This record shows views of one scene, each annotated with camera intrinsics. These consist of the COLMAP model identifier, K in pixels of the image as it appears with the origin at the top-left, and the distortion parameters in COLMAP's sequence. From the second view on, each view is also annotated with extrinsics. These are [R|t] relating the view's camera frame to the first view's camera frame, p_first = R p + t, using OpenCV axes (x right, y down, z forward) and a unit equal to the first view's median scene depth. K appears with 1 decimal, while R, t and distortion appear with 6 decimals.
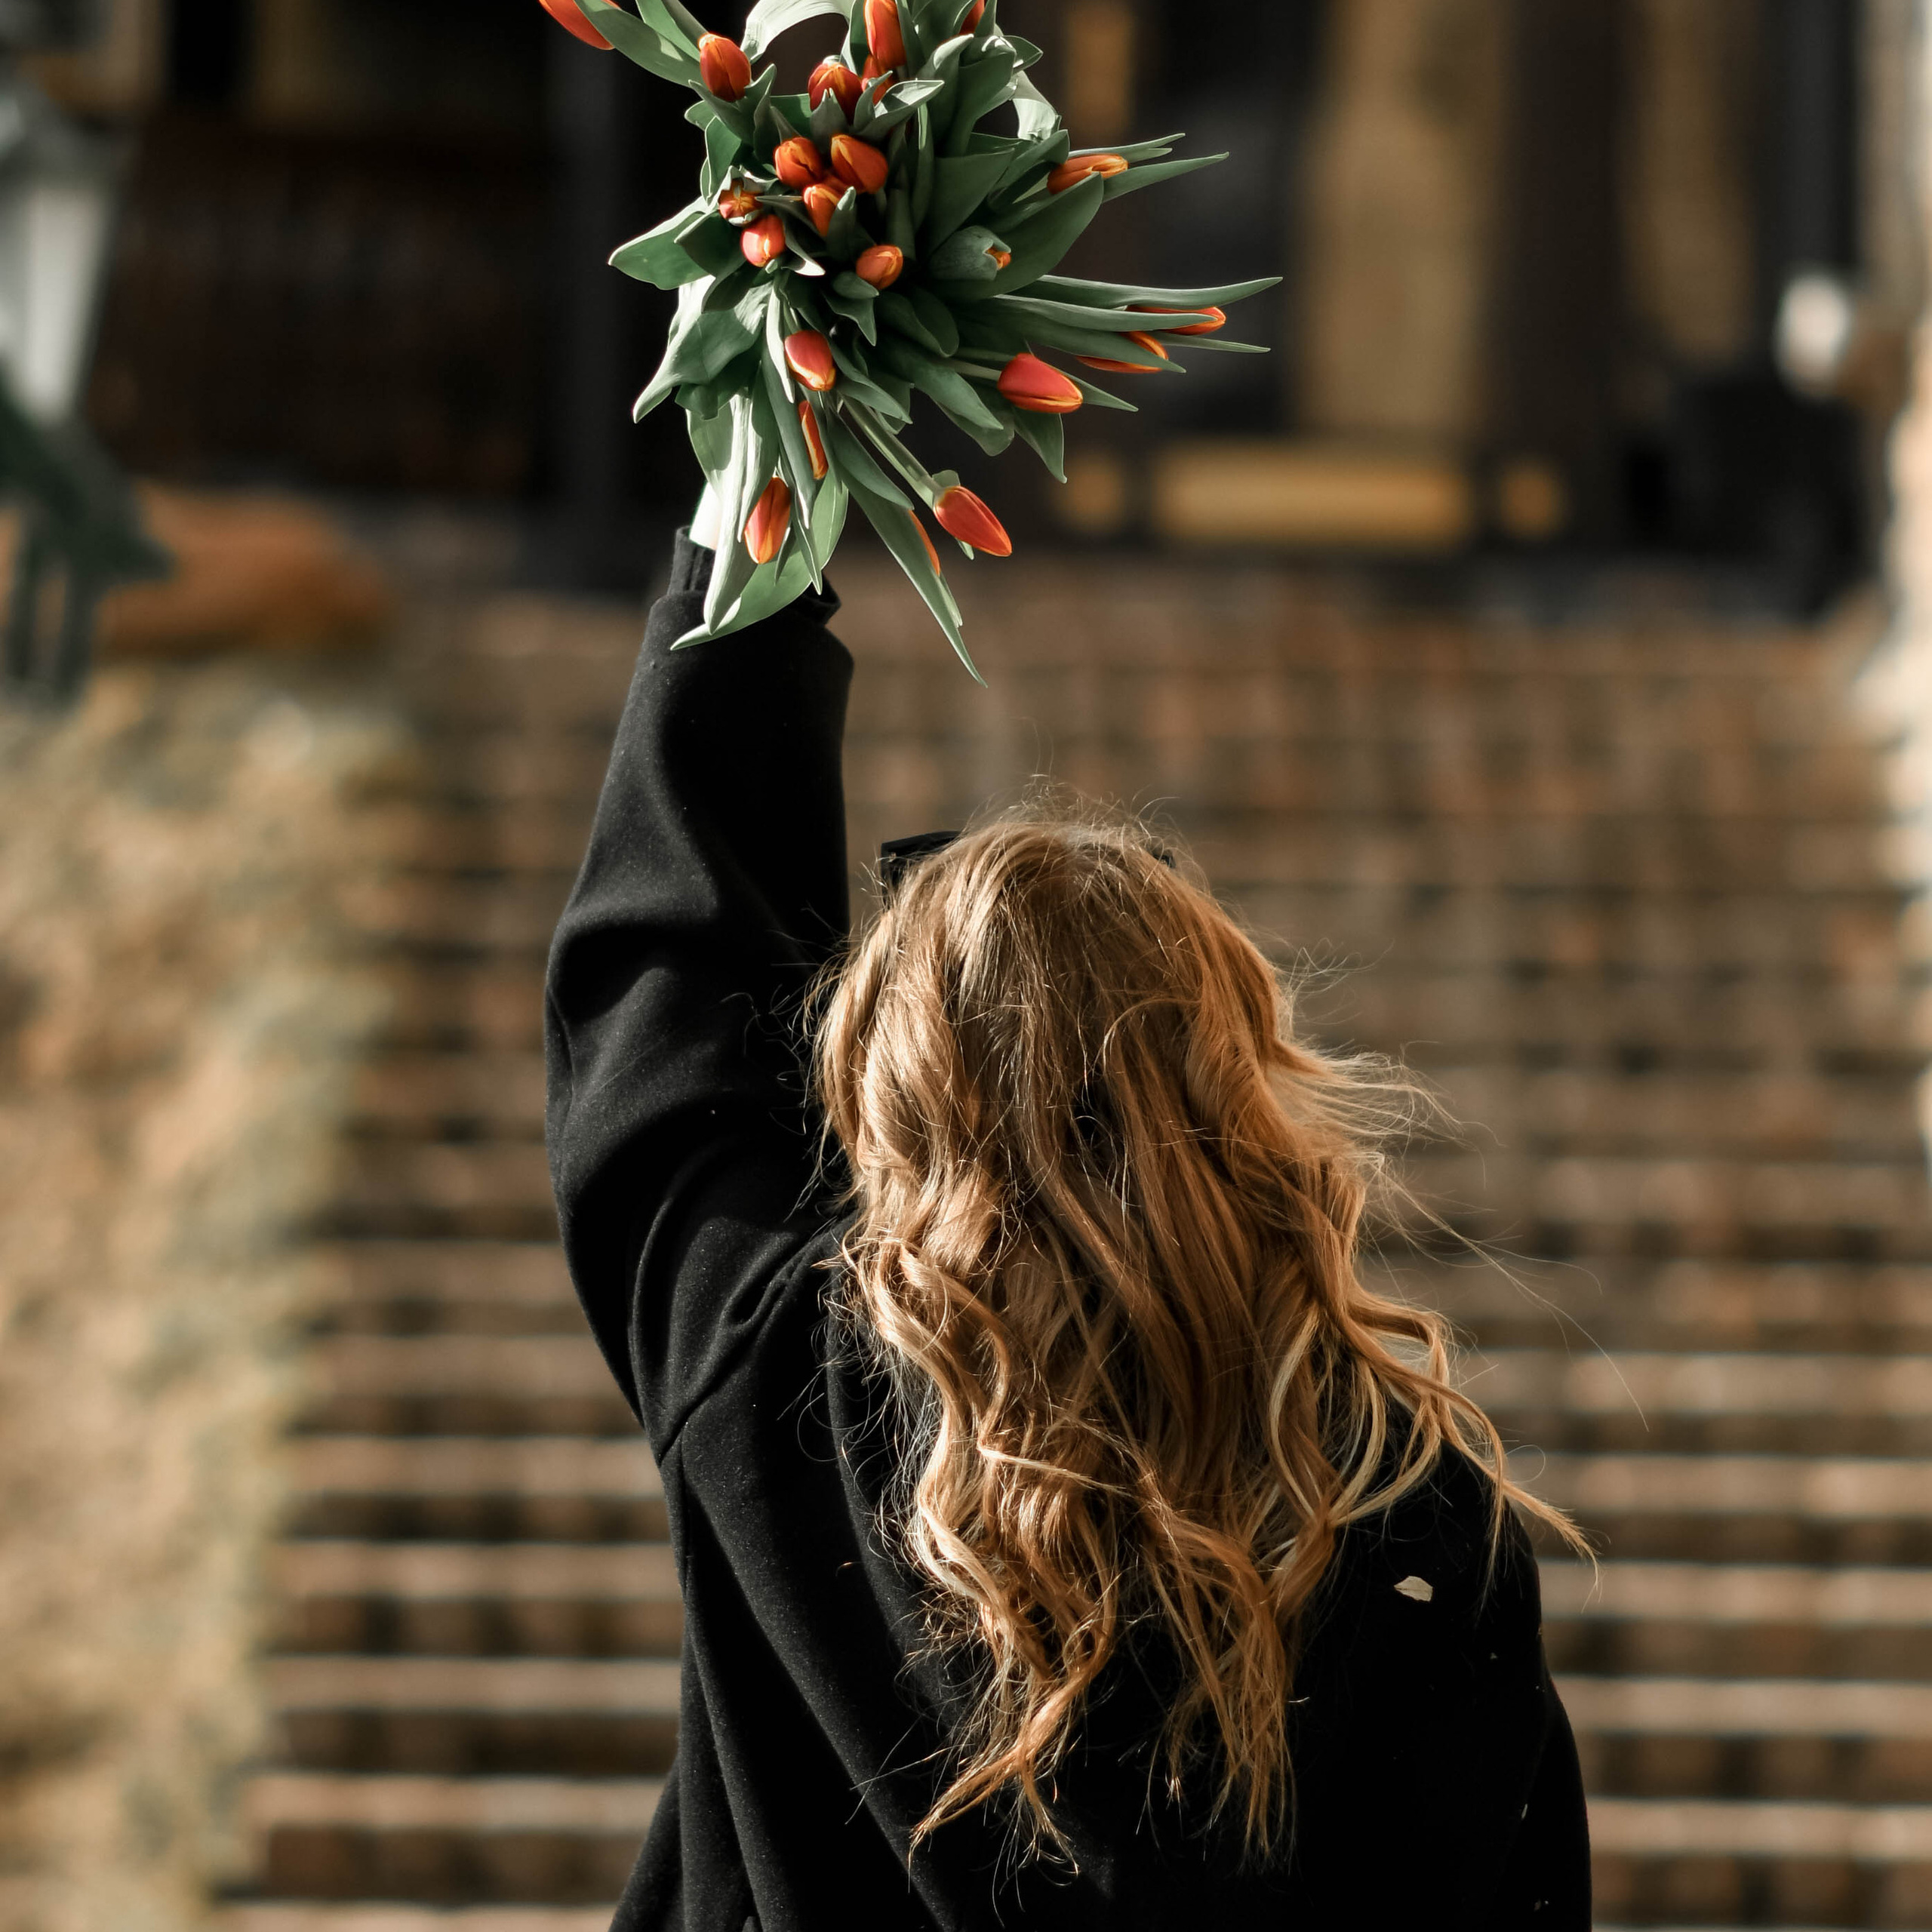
lens RADIAL K [[9469.7, 0, 966.0], [0, 9469.7, 966.0], [0, 0, 1]] dist [0.032483, -5.575704]
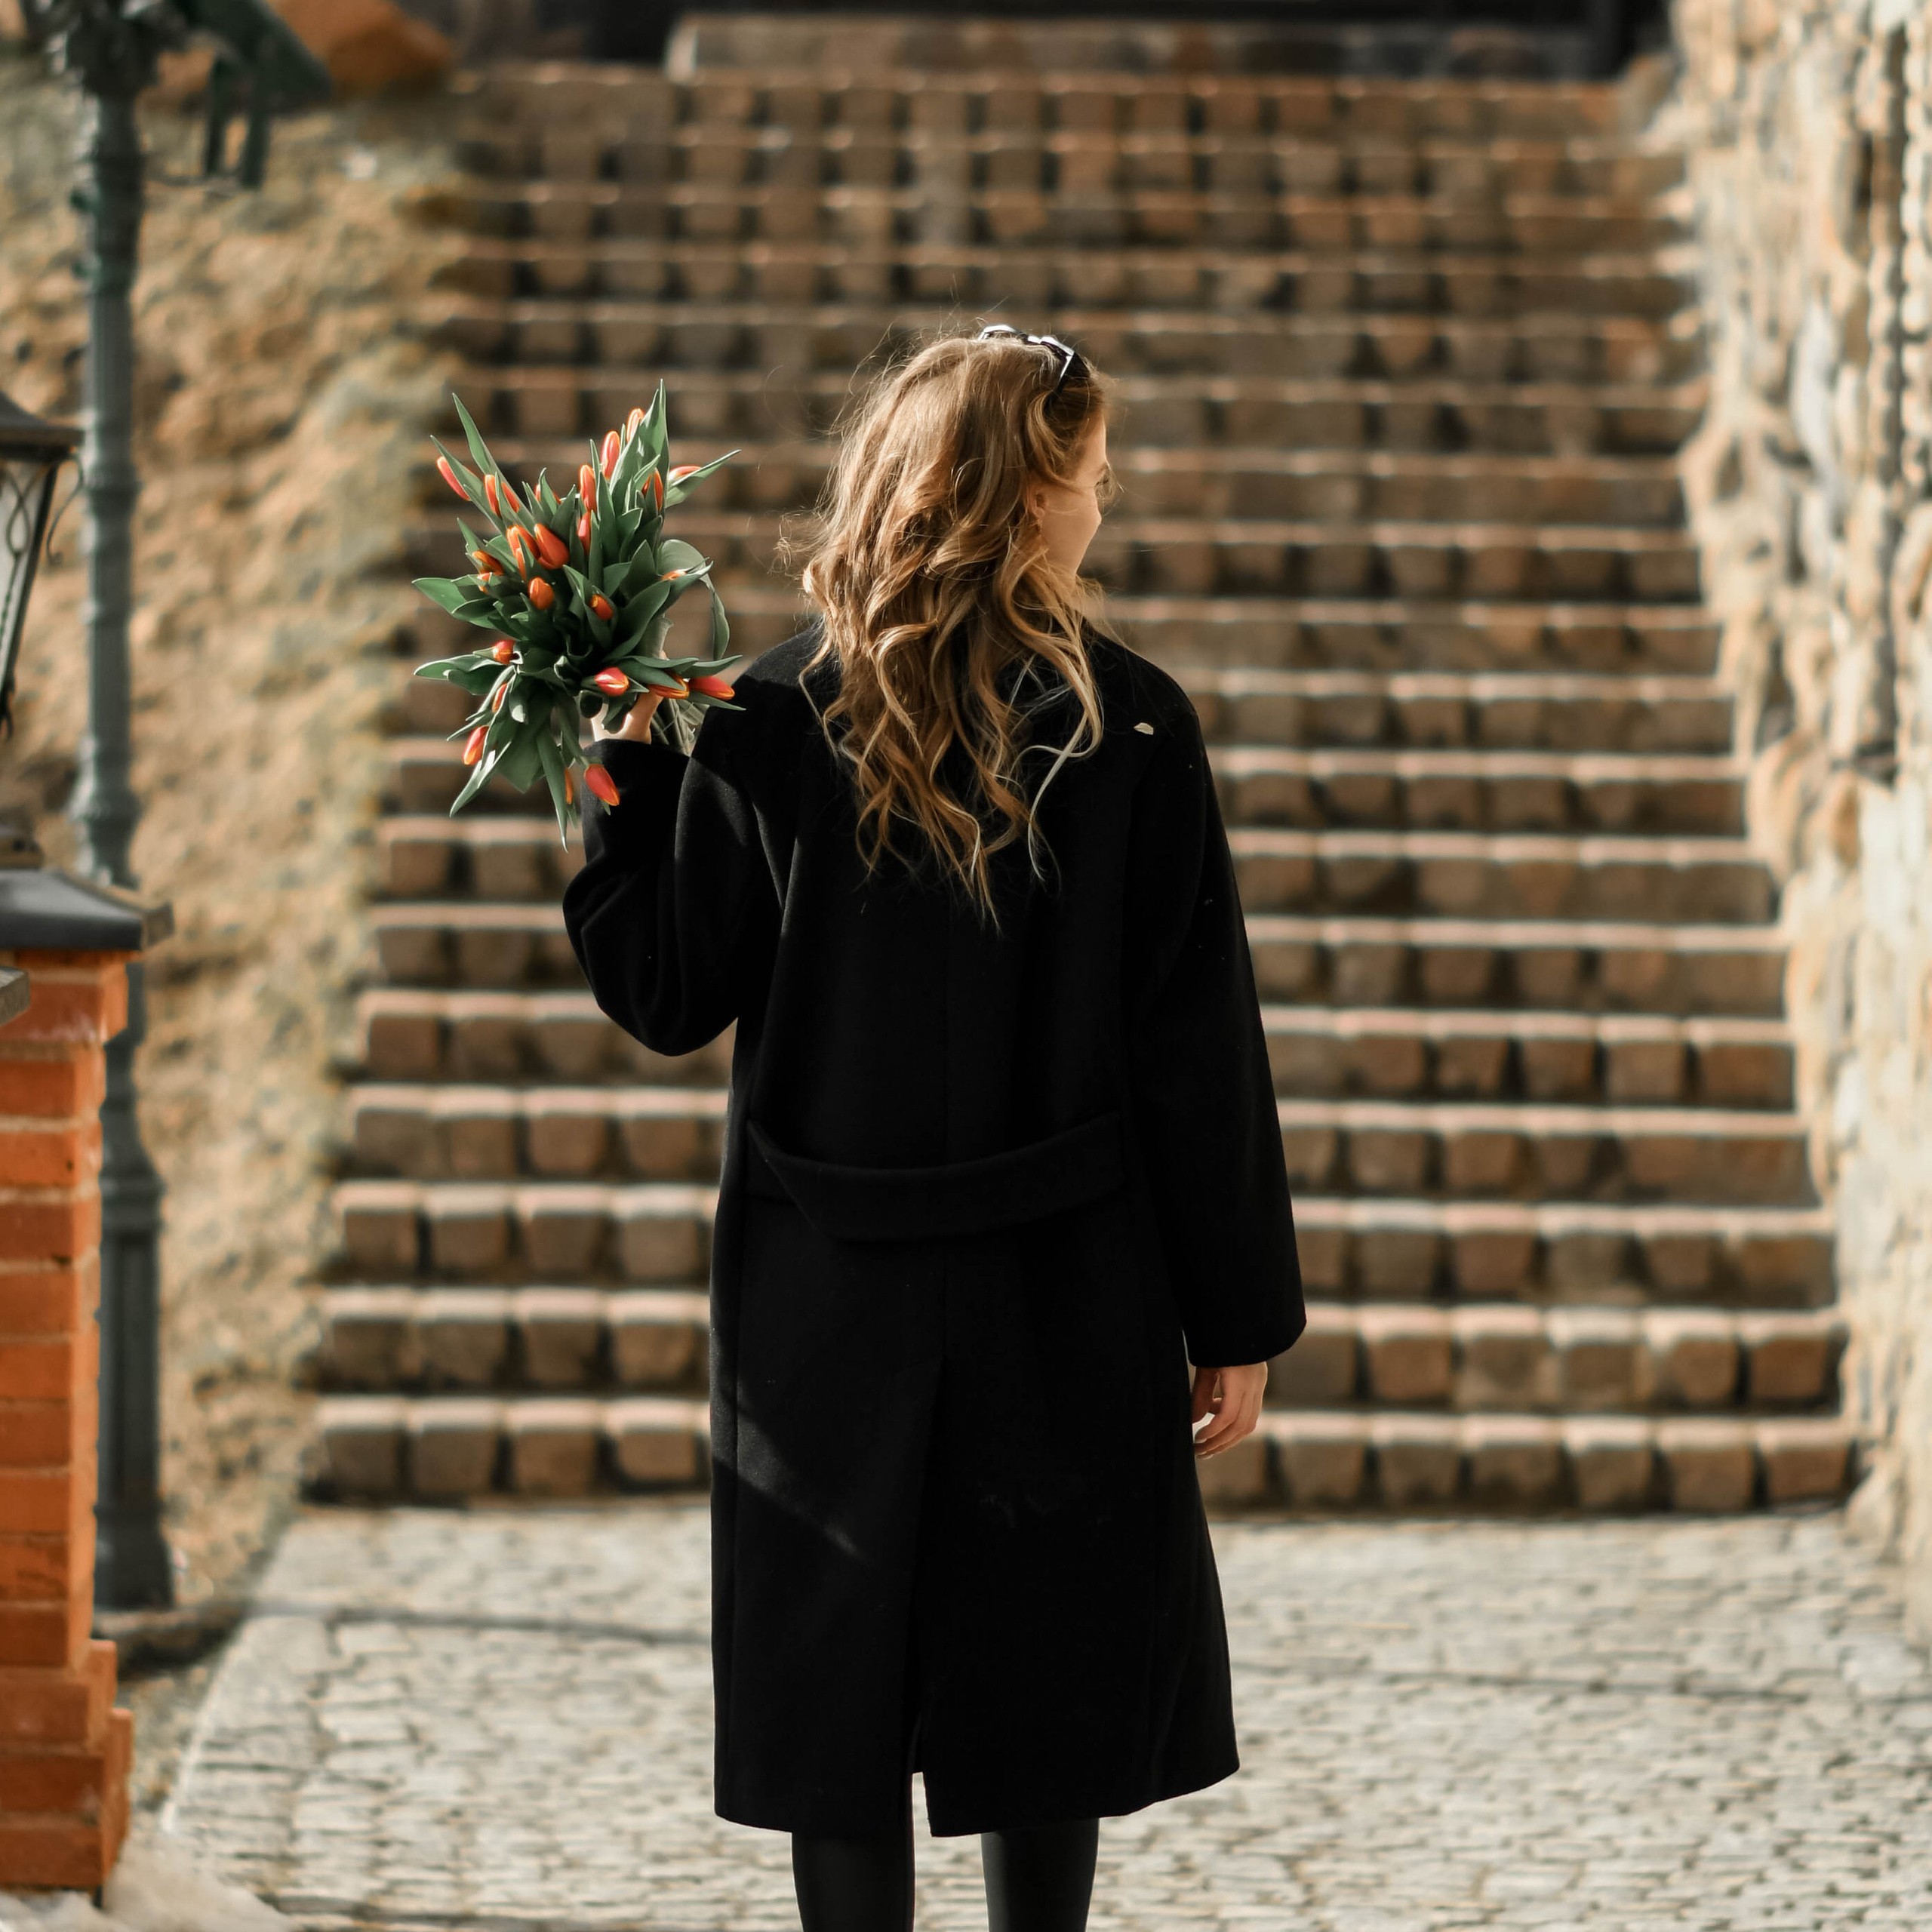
lens RADIAL K [[9469.7, 0, 966.0], [0, 9469.7, 966.0], [0, 0, 1]] dist [0.032483, -5.575704]
pose [[0.999981, 0.000643, 0.006164, -0.000671], [-0.001065, 0.997643, 0.068611, -0.005678], [-0.006106, -0.068616, 0.997624, -0.263833]]
